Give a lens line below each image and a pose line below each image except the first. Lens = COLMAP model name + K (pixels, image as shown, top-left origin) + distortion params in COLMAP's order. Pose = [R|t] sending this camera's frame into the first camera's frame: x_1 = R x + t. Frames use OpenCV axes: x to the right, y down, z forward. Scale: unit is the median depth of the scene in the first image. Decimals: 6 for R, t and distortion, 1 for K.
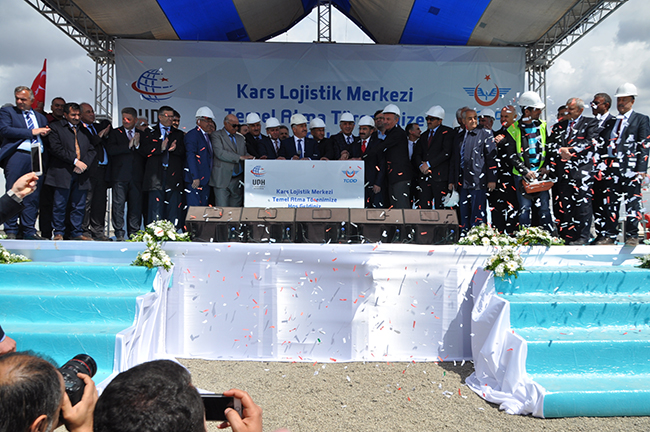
lens RADIAL K [[484.3, 0, 325.0], [0, 484.3, 216.0], [0, 0, 1]] dist [-0.017279, -0.000706]
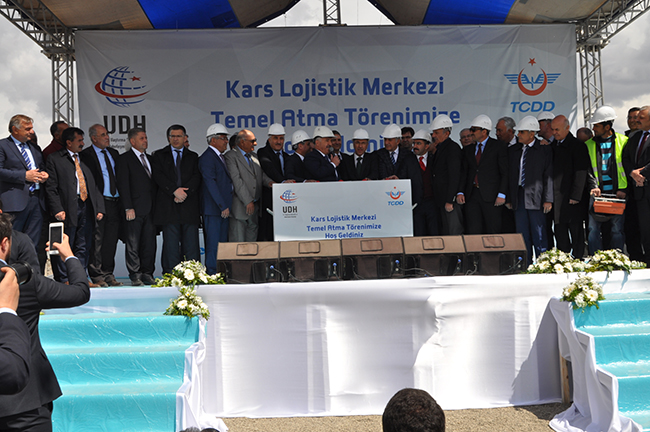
lens RADIAL K [[654.0, 0, 325.0], [0, 654.0, 216.0], [0, 0, 1]] dist [-0.063706, 0.035150]
pose [[0.998610, -0.041265, 0.032777, -0.067049], [0.041948, 0.998911, -0.020431, -0.019136], [-0.031899, 0.021777, 0.999254, -0.090546]]
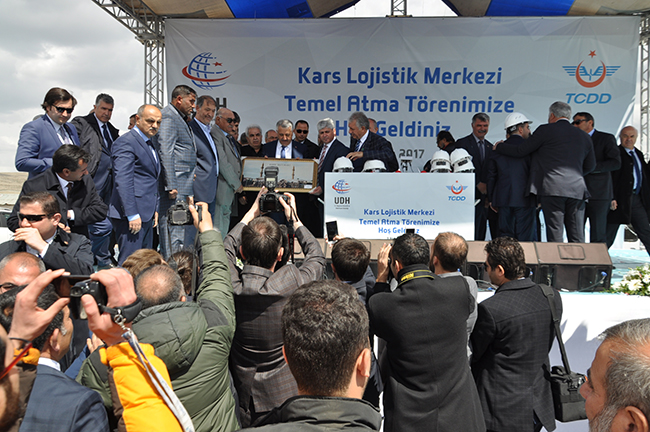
lens RADIAL K [[484.3, 0, 325.0], [0, 484.3, 216.0], [0, 0, 1]] dist [-0.017279, -0.000706]
pose [[0.995788, 0.008393, -0.091304, -0.054078], [-0.003488, 0.998548, 0.053752, -0.051565], [0.091623, -0.053207, 0.994371, 0.115579]]
